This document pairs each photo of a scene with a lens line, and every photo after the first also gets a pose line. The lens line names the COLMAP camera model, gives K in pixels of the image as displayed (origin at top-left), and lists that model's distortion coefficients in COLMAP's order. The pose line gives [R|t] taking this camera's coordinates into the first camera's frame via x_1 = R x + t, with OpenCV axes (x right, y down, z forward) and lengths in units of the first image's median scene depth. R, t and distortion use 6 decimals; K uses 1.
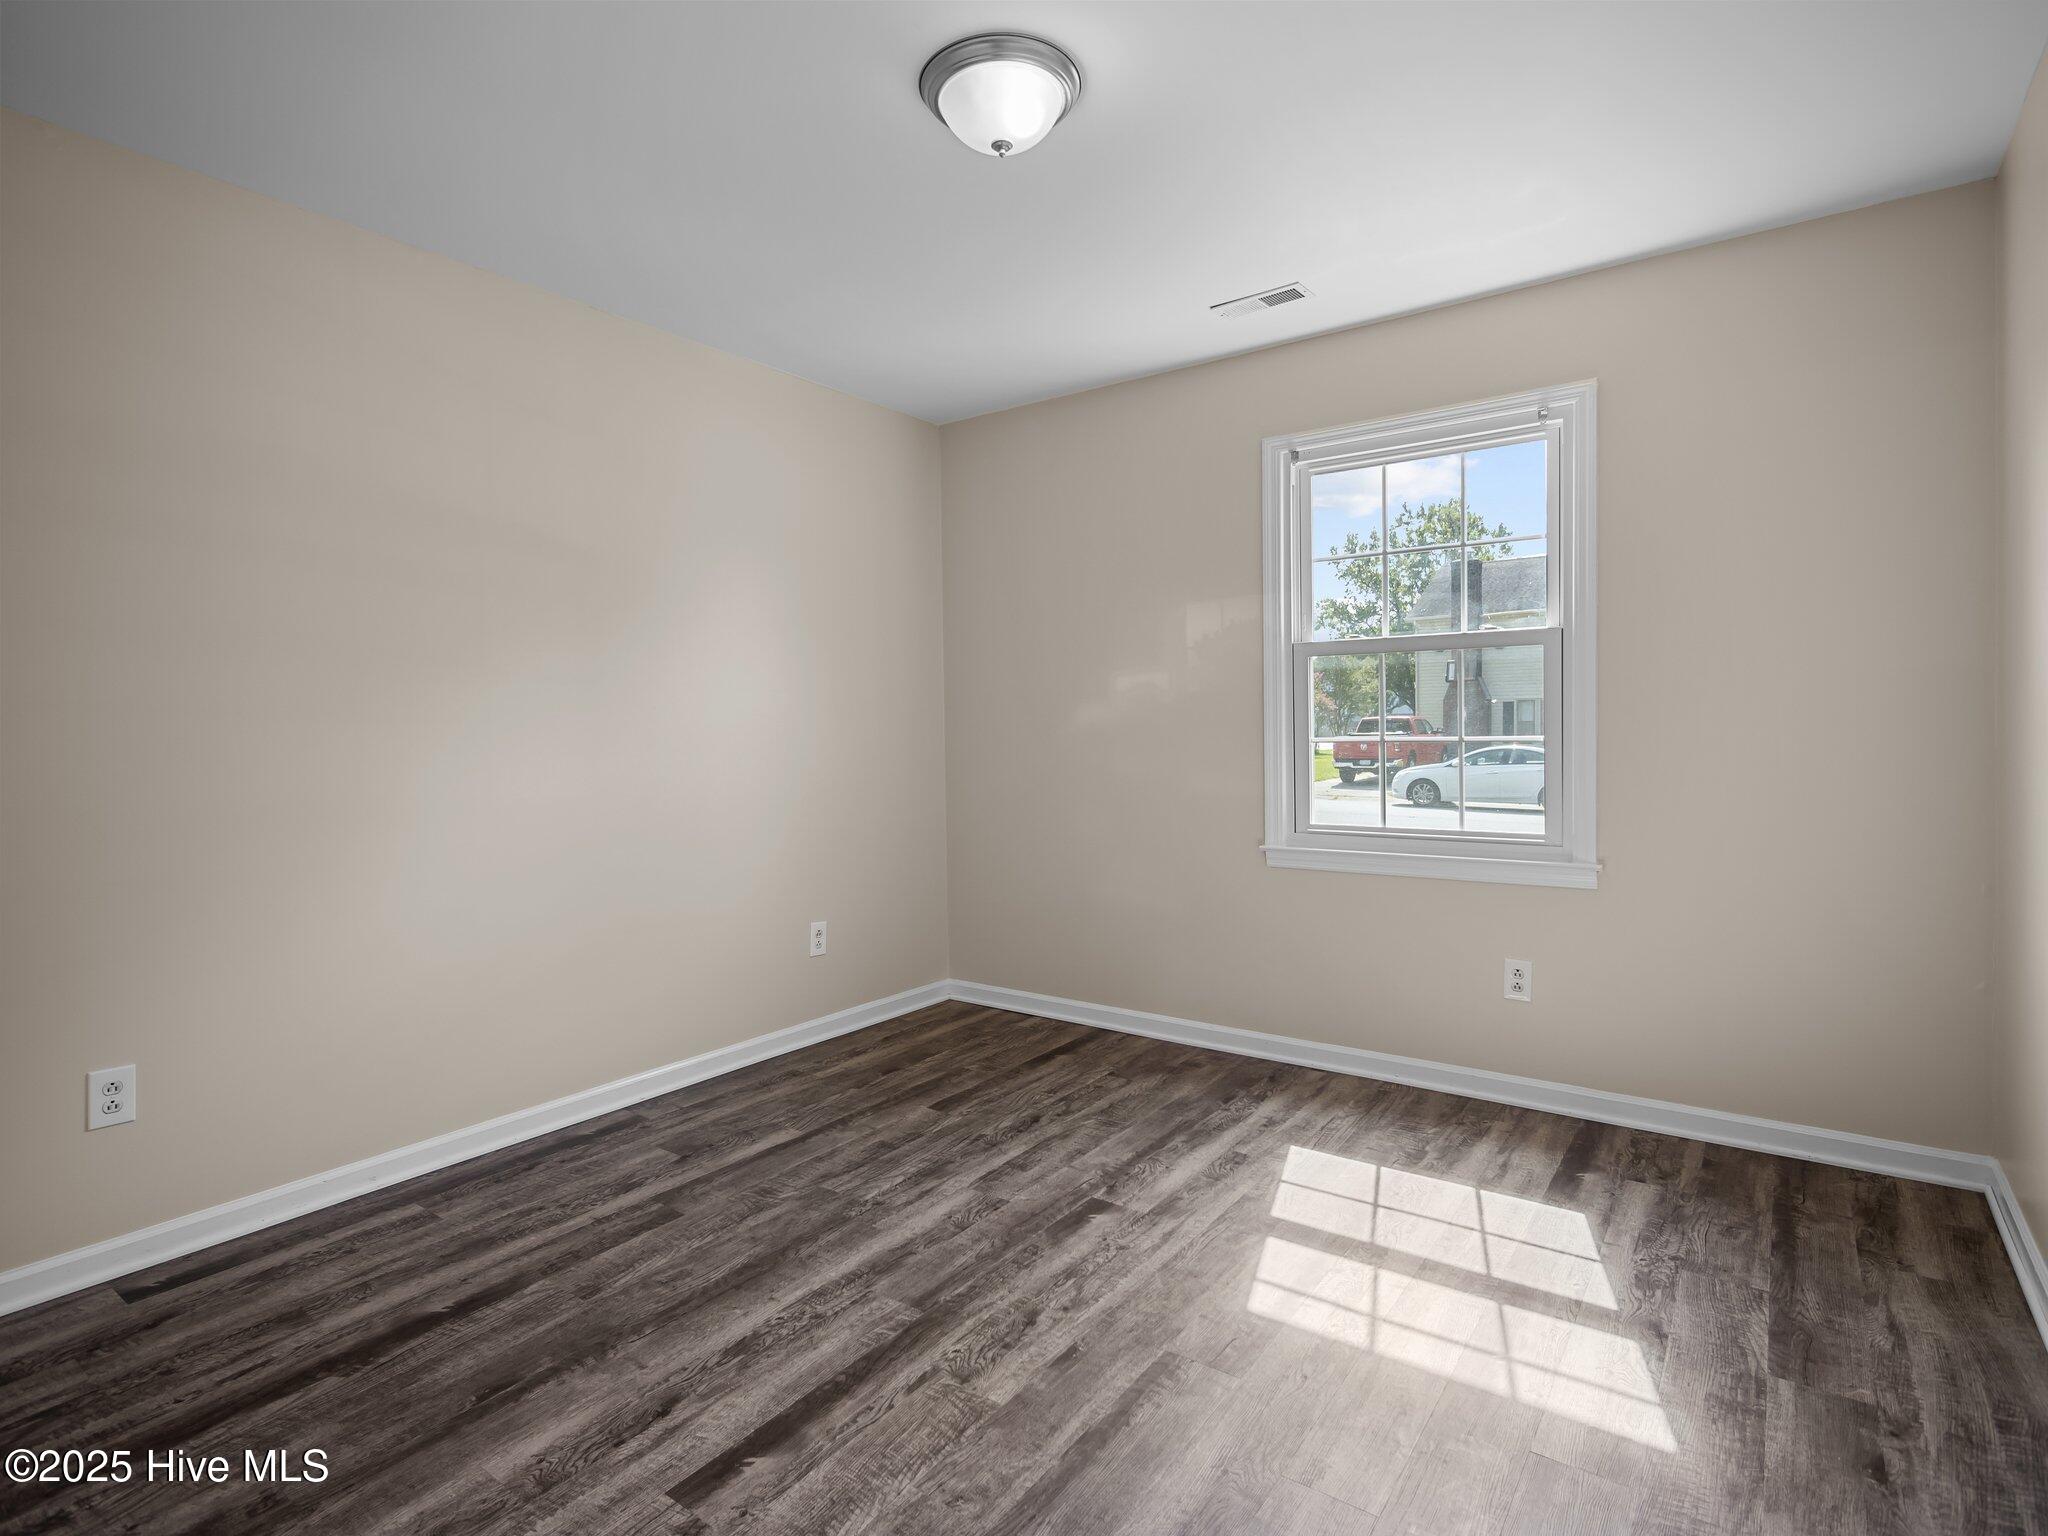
lens RADIAL K [[1073.1, 0, 1025.5], [0, 1073.1, 764.8], [0, 0, 1]] dist [0.003757, 0.000543]
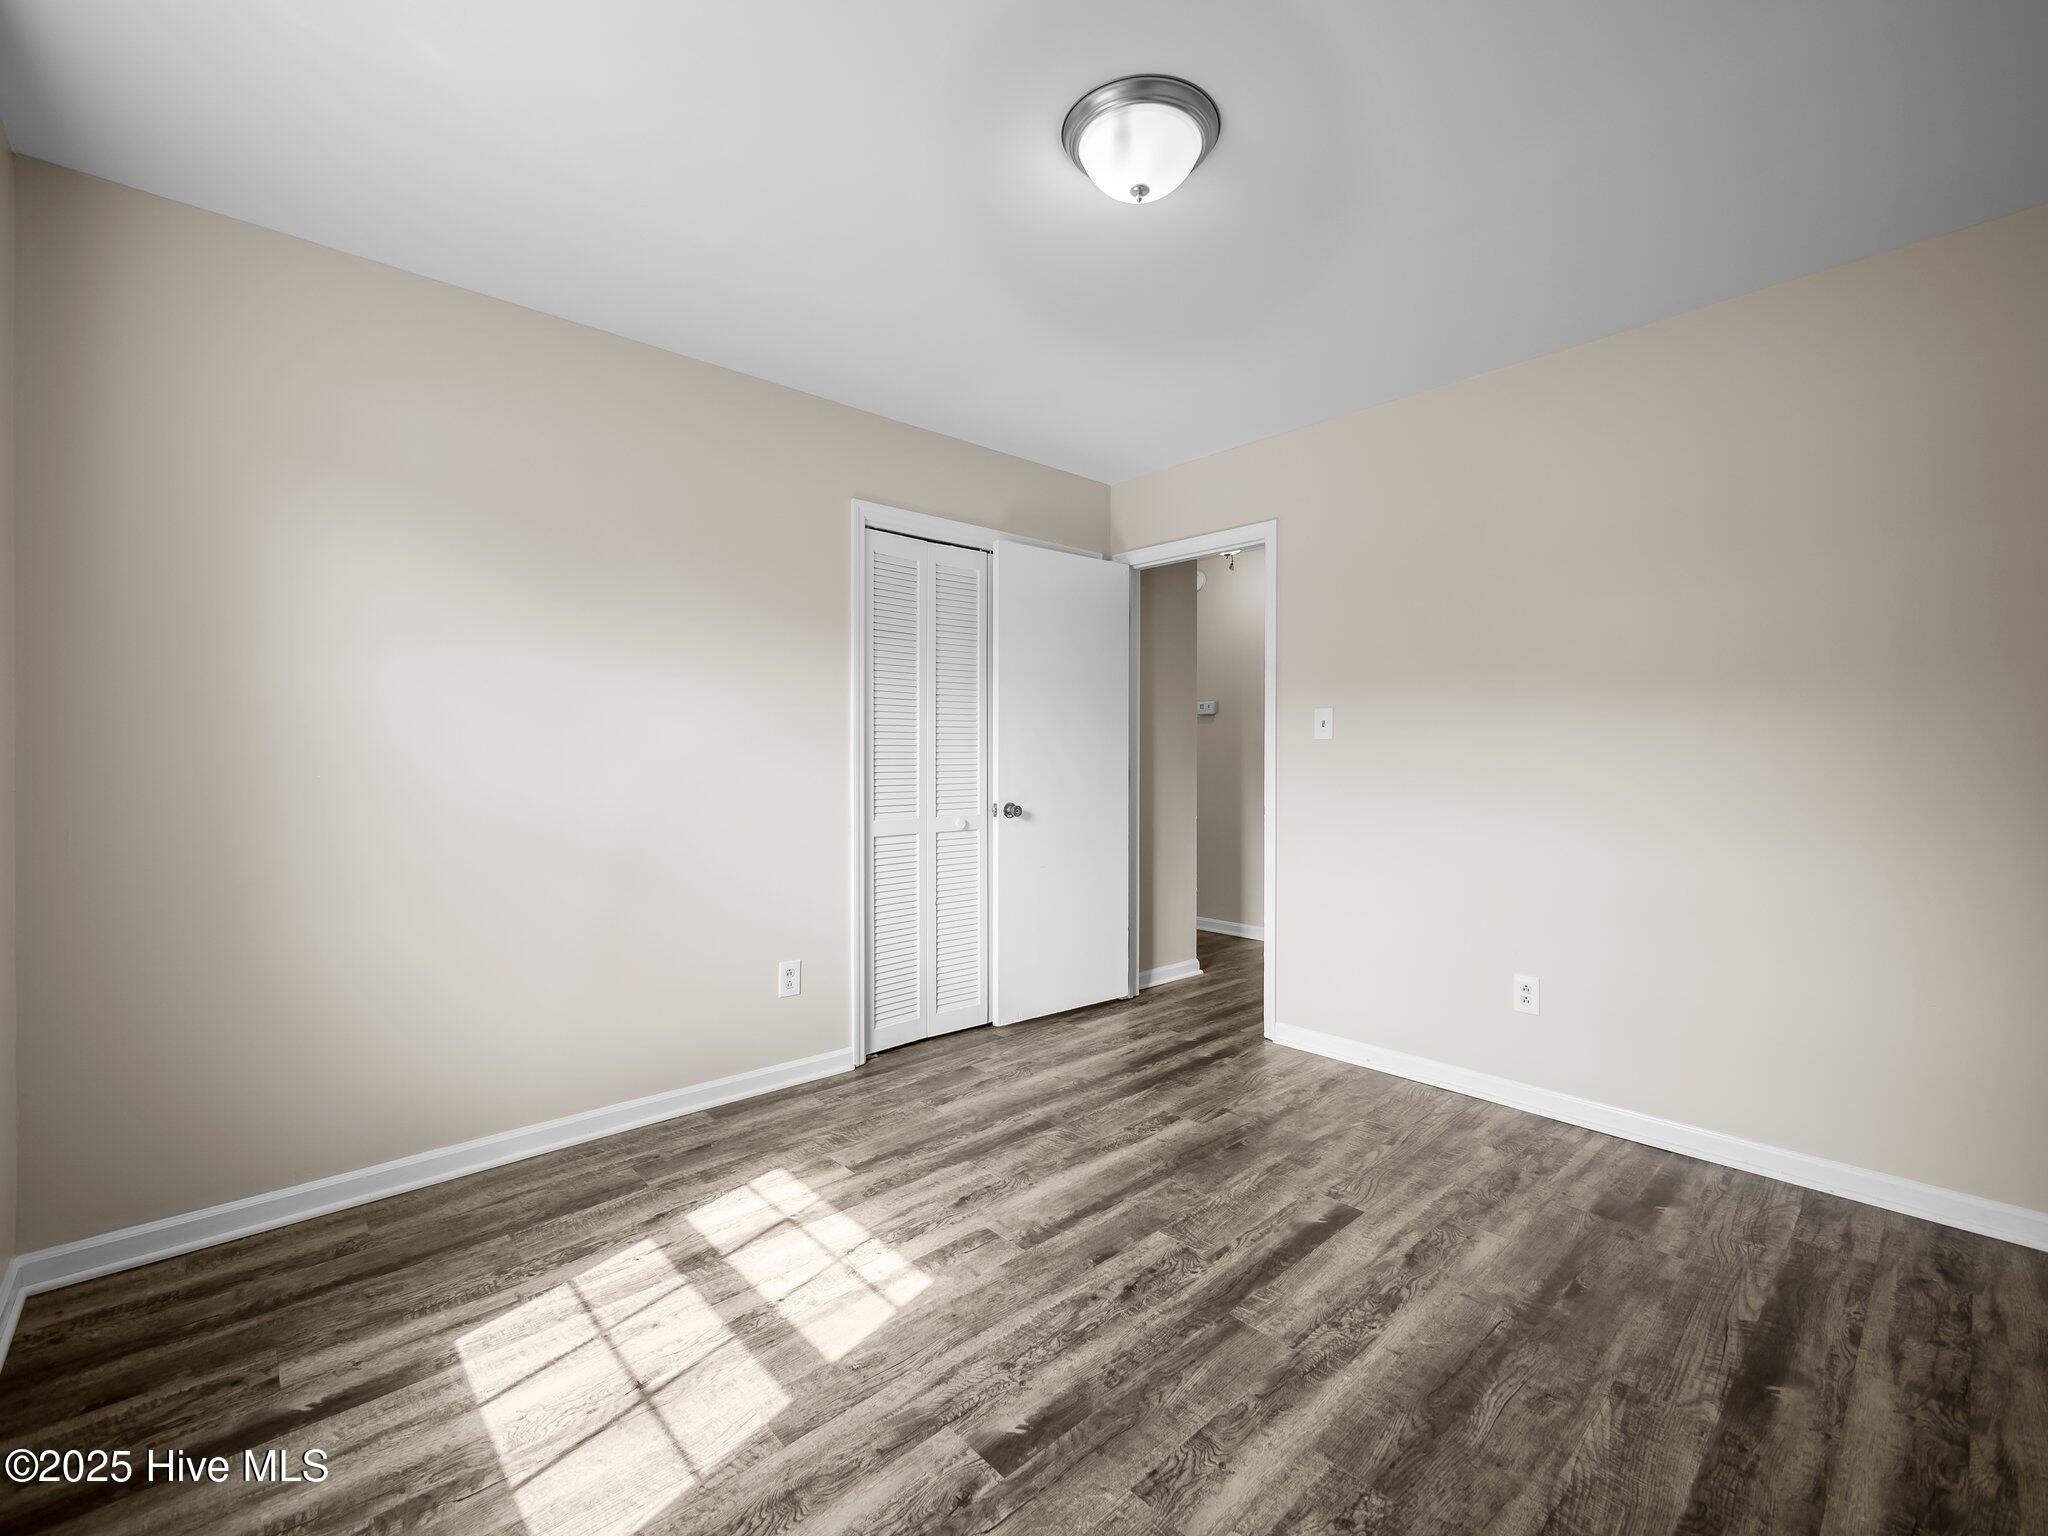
lens RADIAL K [[911.5, 0, 1022.4], [0, 911.5, 759.3], [0, 0, 1]] dist [-0.018241, 0.001162]
pose [[-0.980333, 0.014649, 0.196805, -0.076971], [0.022687, 0.998995, 0.038651, -0.066514], [-0.196041, 0.042356, -0.979681, 1.845635]]
